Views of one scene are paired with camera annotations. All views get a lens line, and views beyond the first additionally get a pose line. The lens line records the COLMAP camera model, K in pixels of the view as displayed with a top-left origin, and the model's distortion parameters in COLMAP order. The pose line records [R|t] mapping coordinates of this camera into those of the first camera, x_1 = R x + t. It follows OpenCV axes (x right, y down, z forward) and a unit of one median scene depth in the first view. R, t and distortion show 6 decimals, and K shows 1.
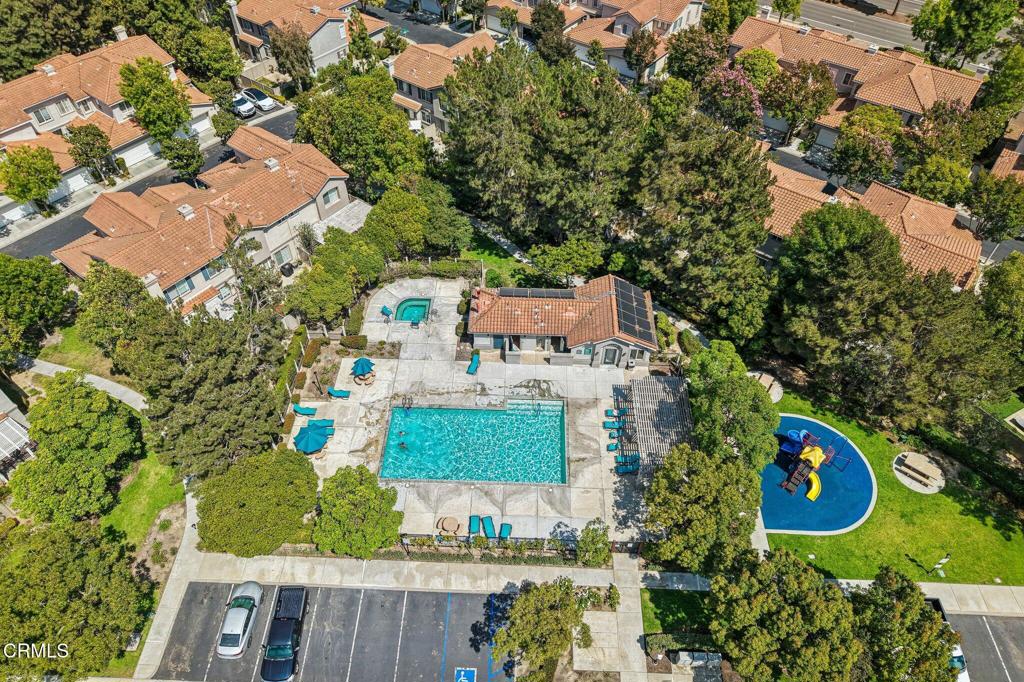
lens RADIAL K [[678.8, 0, 512.0], [0, 678.8, 341.0], [0, 0, 1]] dist [0.000902, -0.000198]
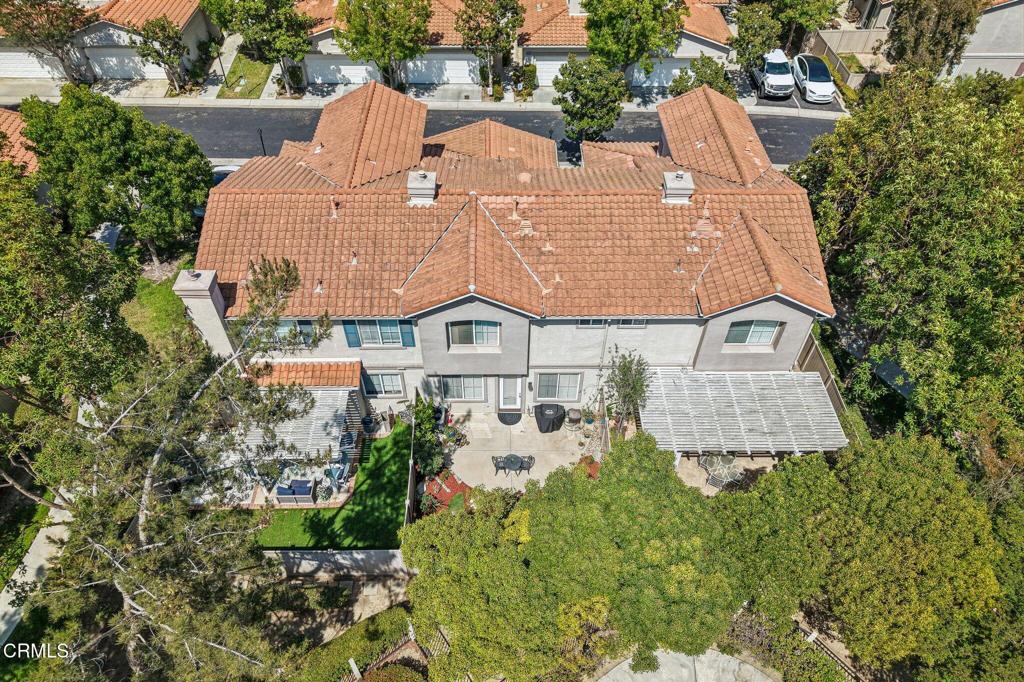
lens RADIAL K [[678.8, 0, 512.0], [0, 678.8, 341.0], [0, 0, 1]] dist [0.000902, -0.000198]
pose [[0.613035, 0.576208, -0.540529, -0.141026], [-0.583038, 0.791646, 0.182655, -0.194085], [0.533155, 0.203175, 0.821259, 0.607671]]
